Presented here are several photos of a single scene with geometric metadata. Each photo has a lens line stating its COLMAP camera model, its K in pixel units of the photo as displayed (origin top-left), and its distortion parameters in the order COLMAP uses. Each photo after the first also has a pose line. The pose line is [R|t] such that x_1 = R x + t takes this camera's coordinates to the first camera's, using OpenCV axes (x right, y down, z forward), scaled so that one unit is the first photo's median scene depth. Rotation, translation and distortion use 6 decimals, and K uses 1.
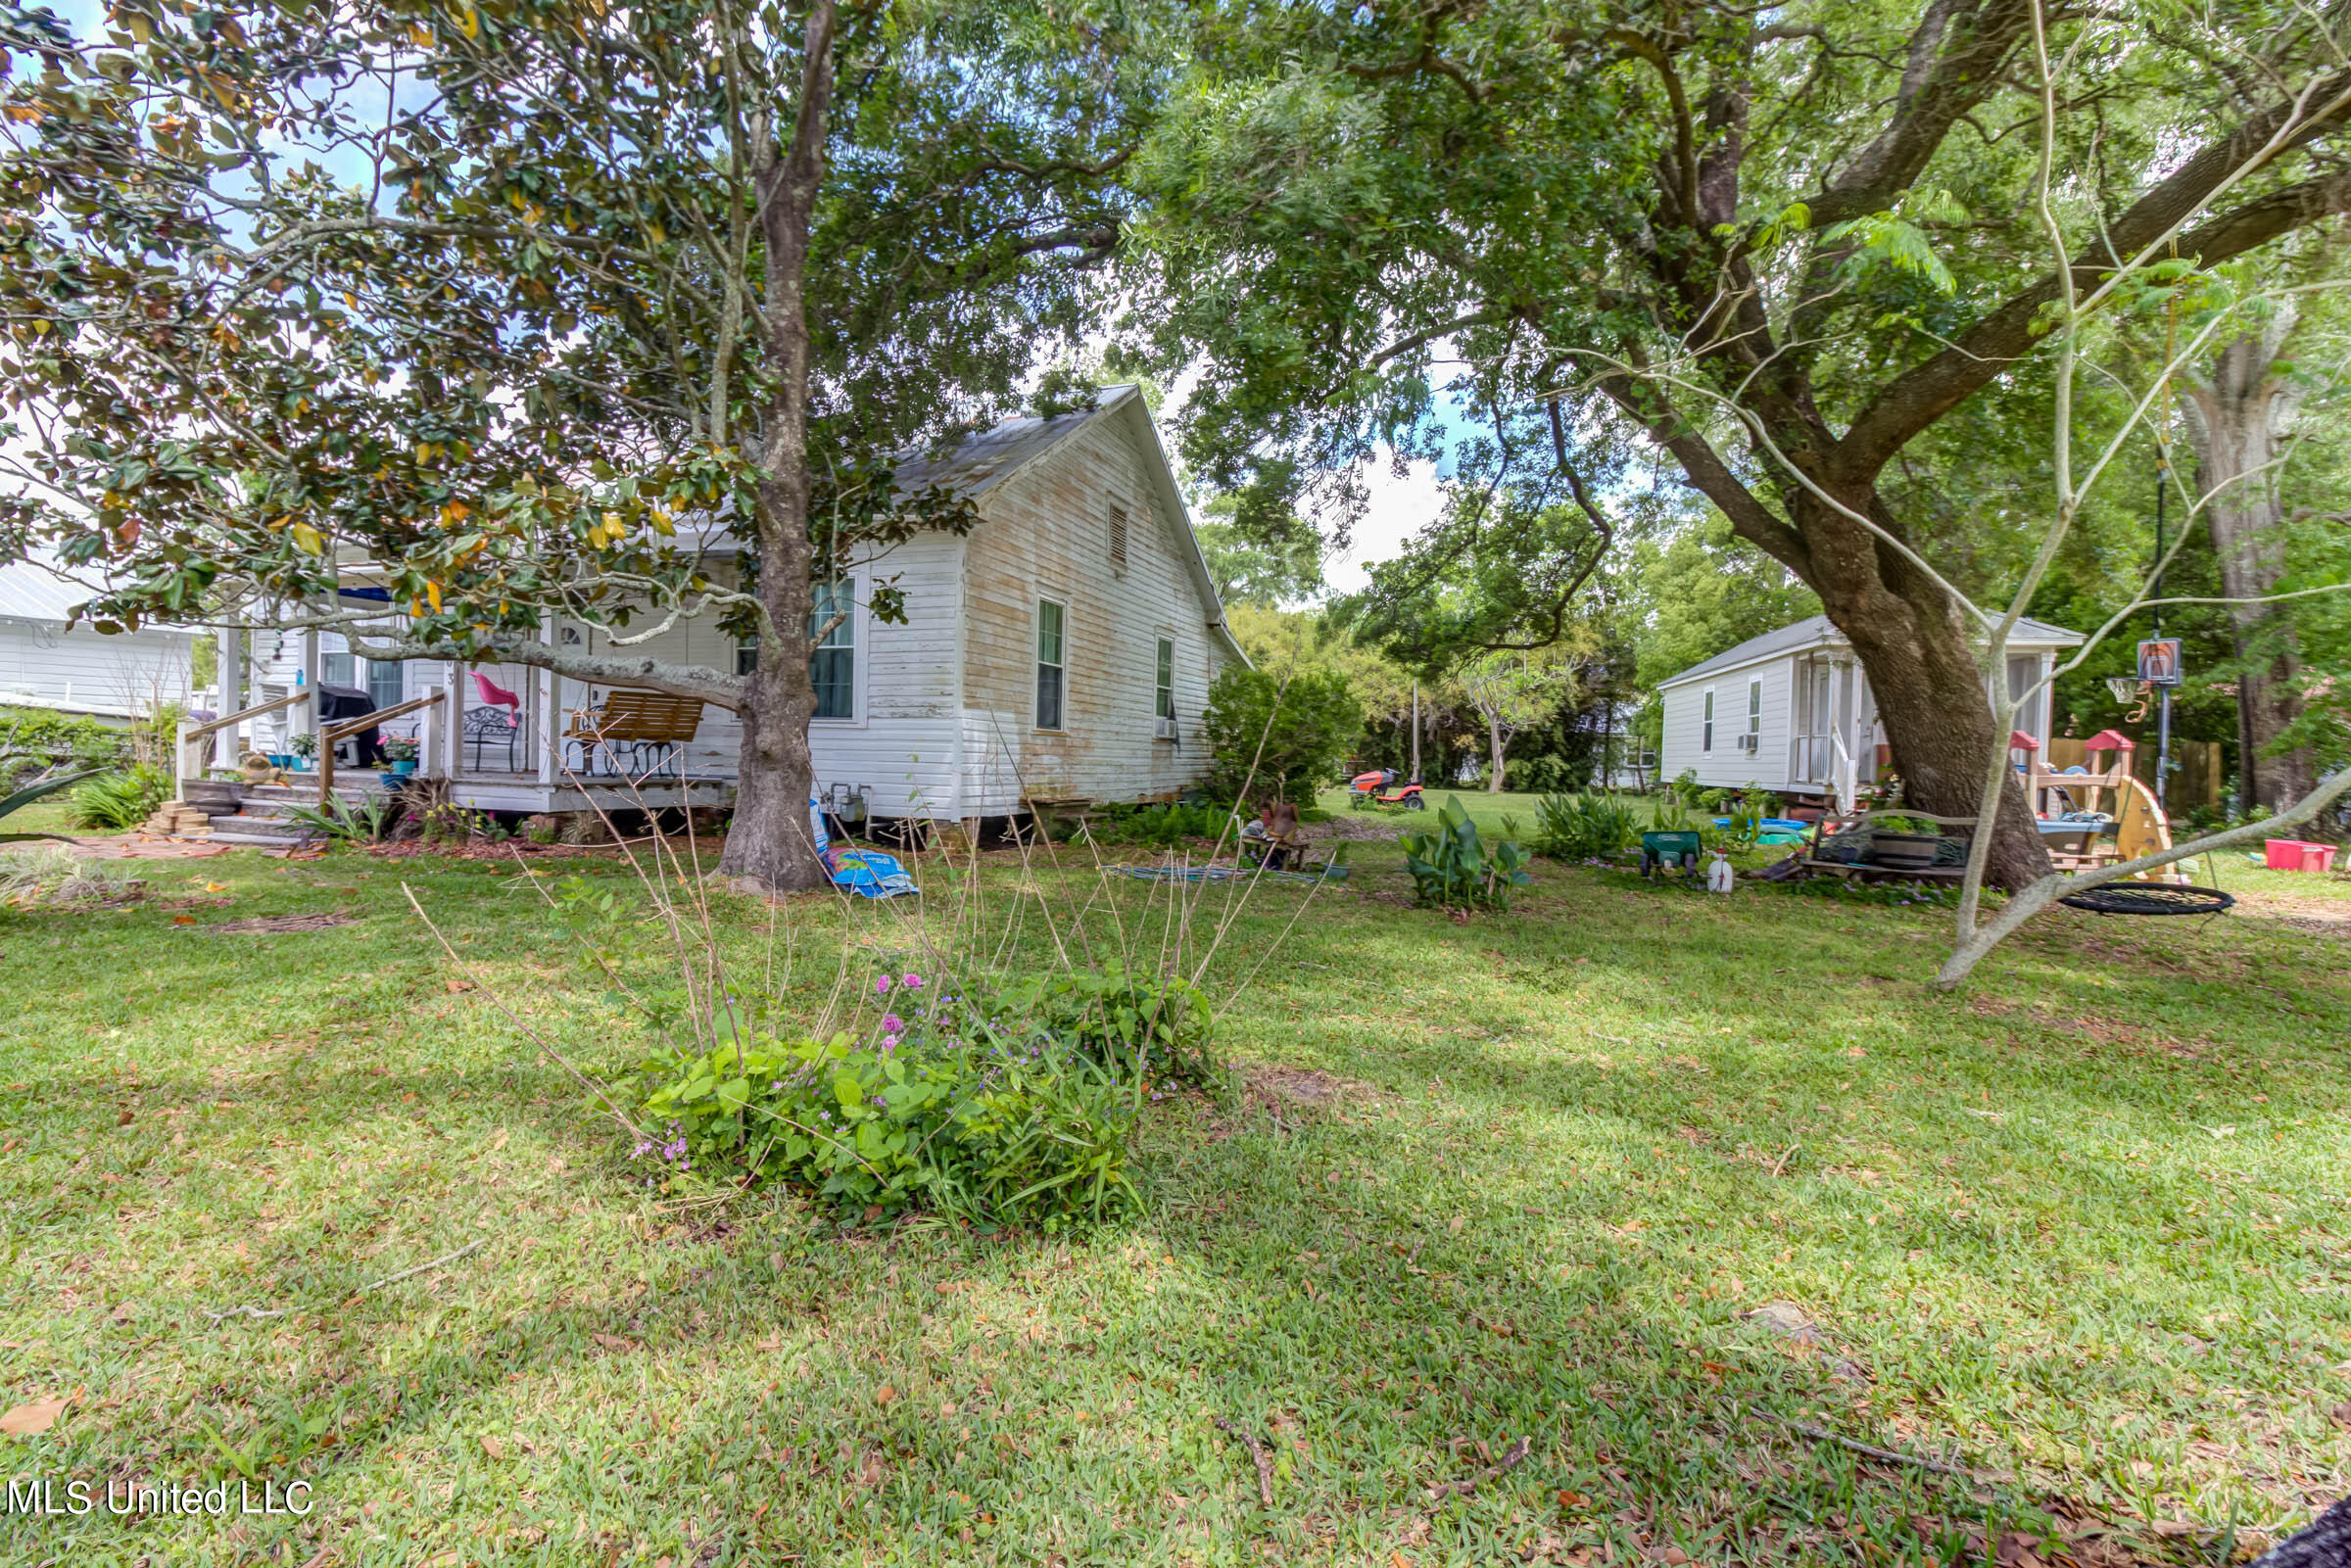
lens RADIAL K [[1069.5, 0, 1183.6], [0, 1069.5, 782.4], [0, 0, 1]] dist [0.038931, -0.018304]
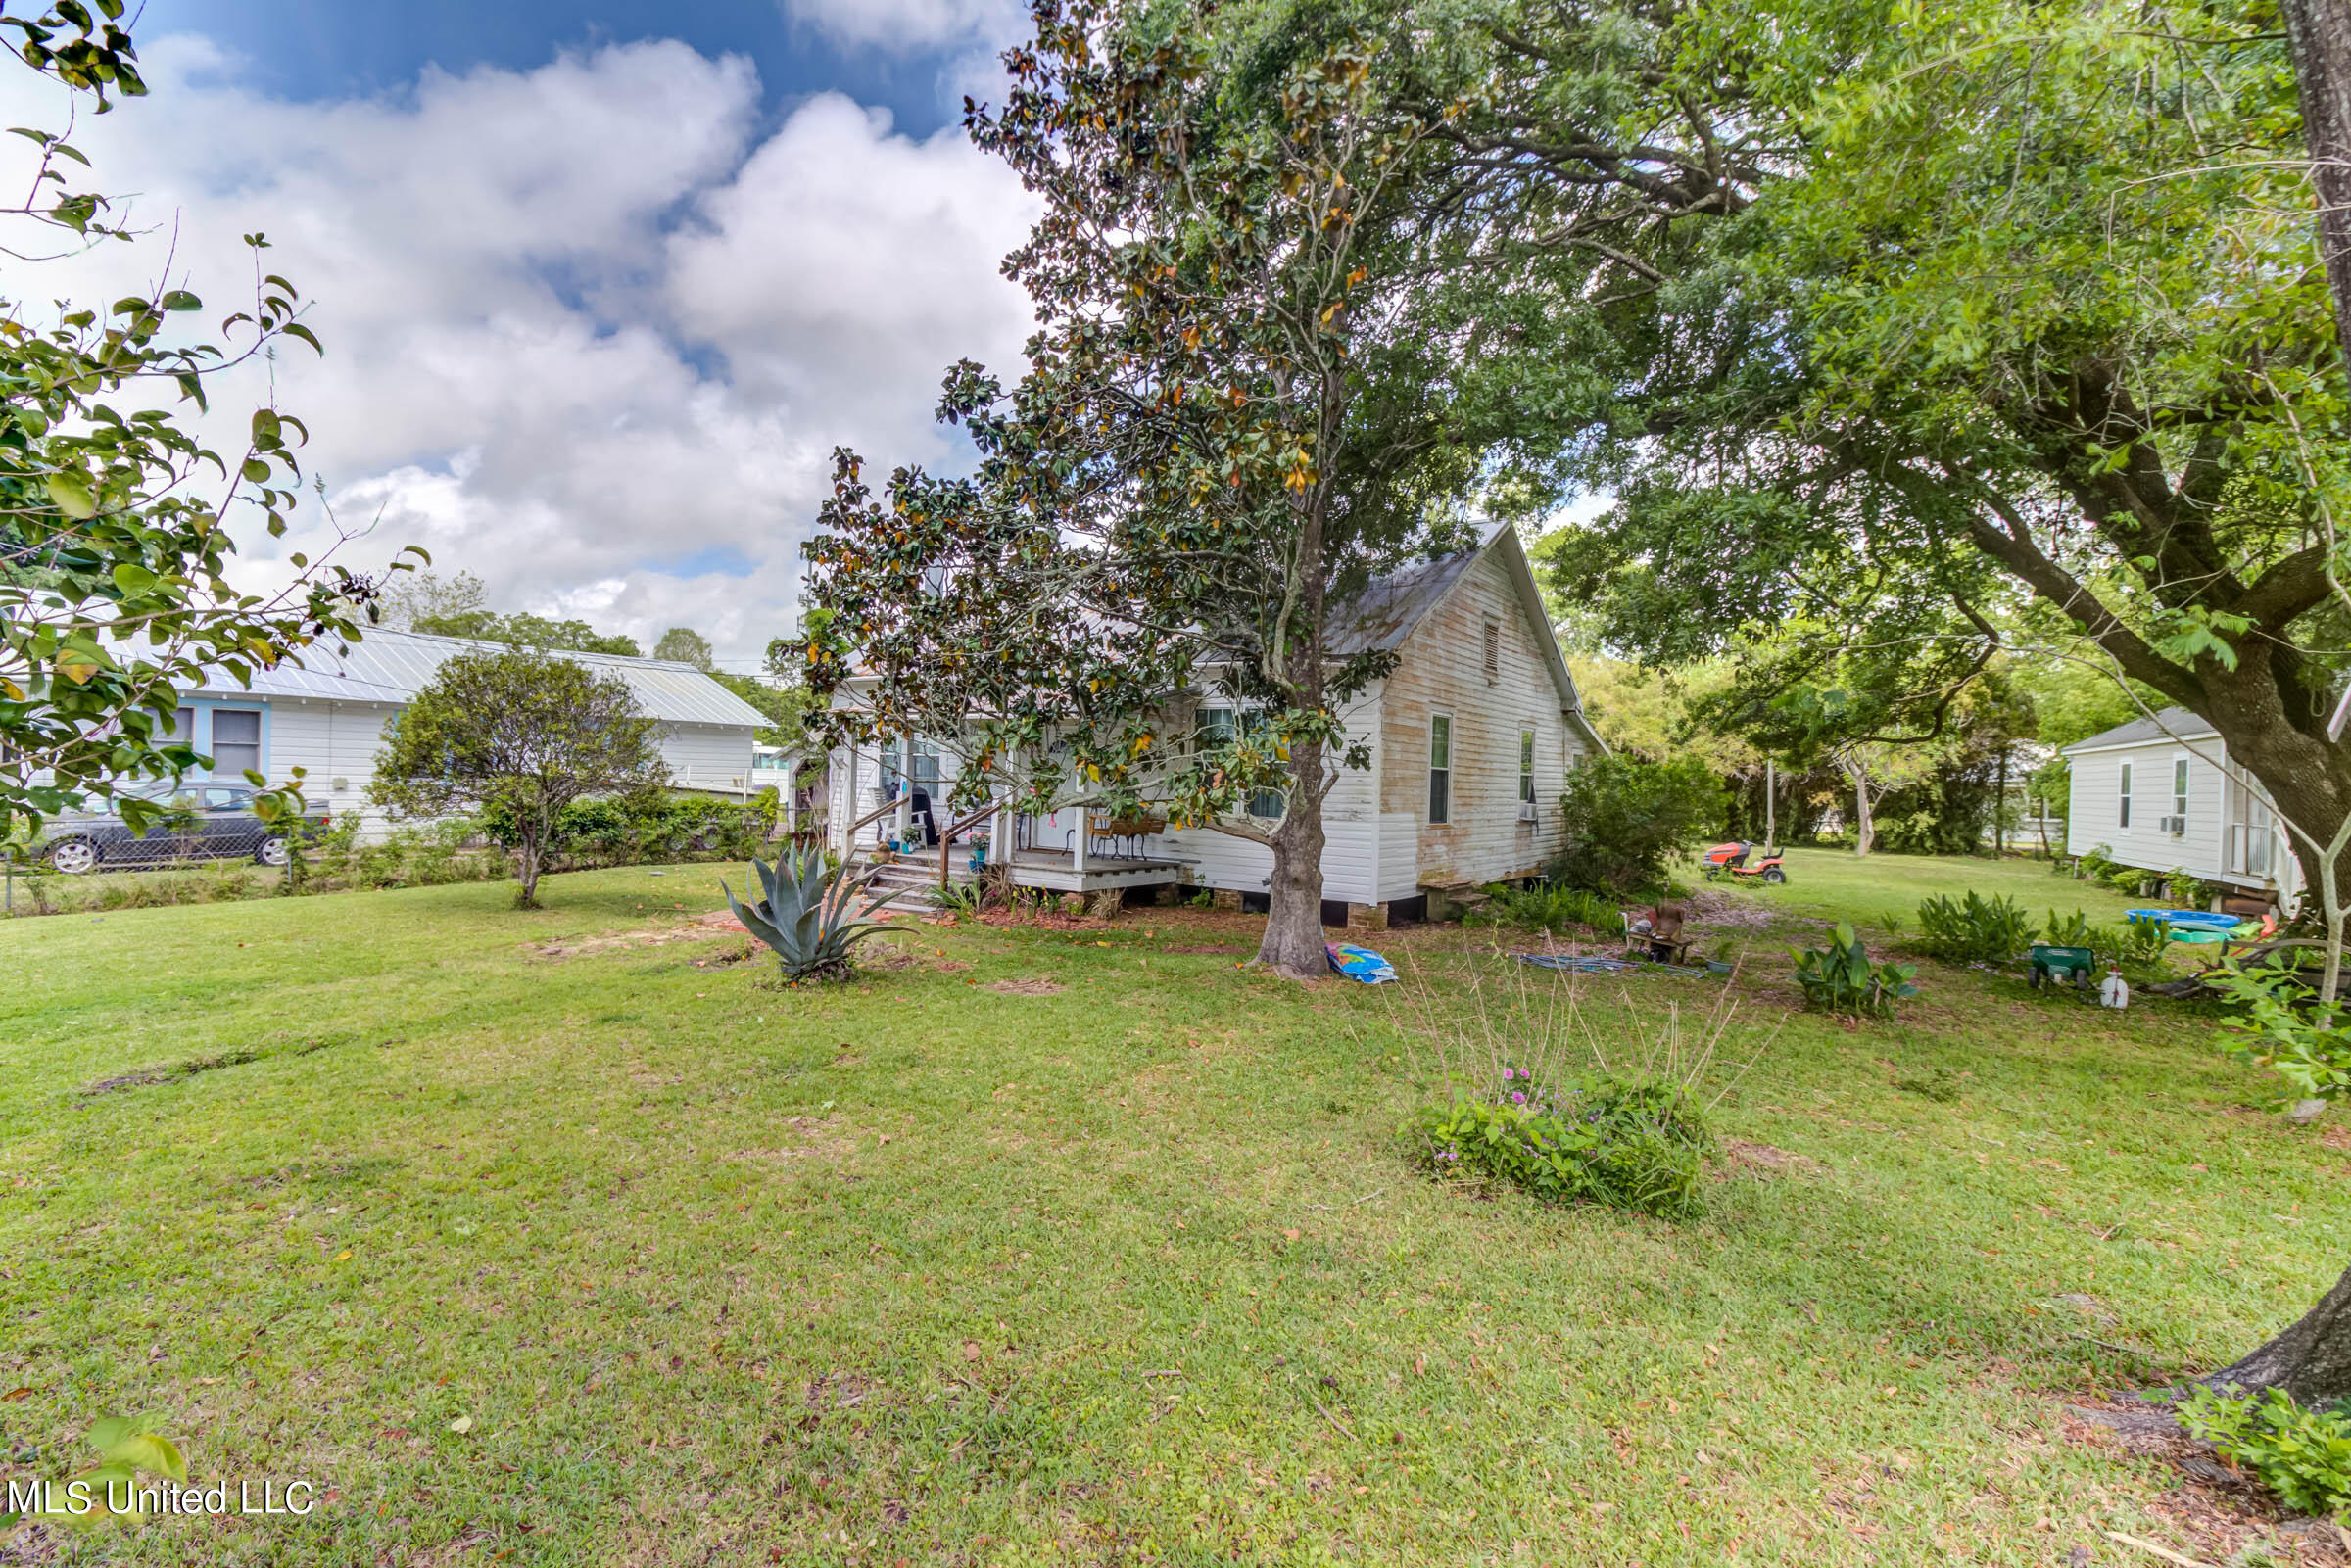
lens RADIAL K [[1069.5, 0, 1183.6], [0, 1069.5, 782.4], [0, 0, 1]] dist [0.038931, -0.018304]
pose [[0.963131, 0.000889, -0.269033, -0.073704], [-0.008250, 0.999622, -0.026235, -0.058321], [0.268908, 0.027487, 0.962774, -0.209654]]
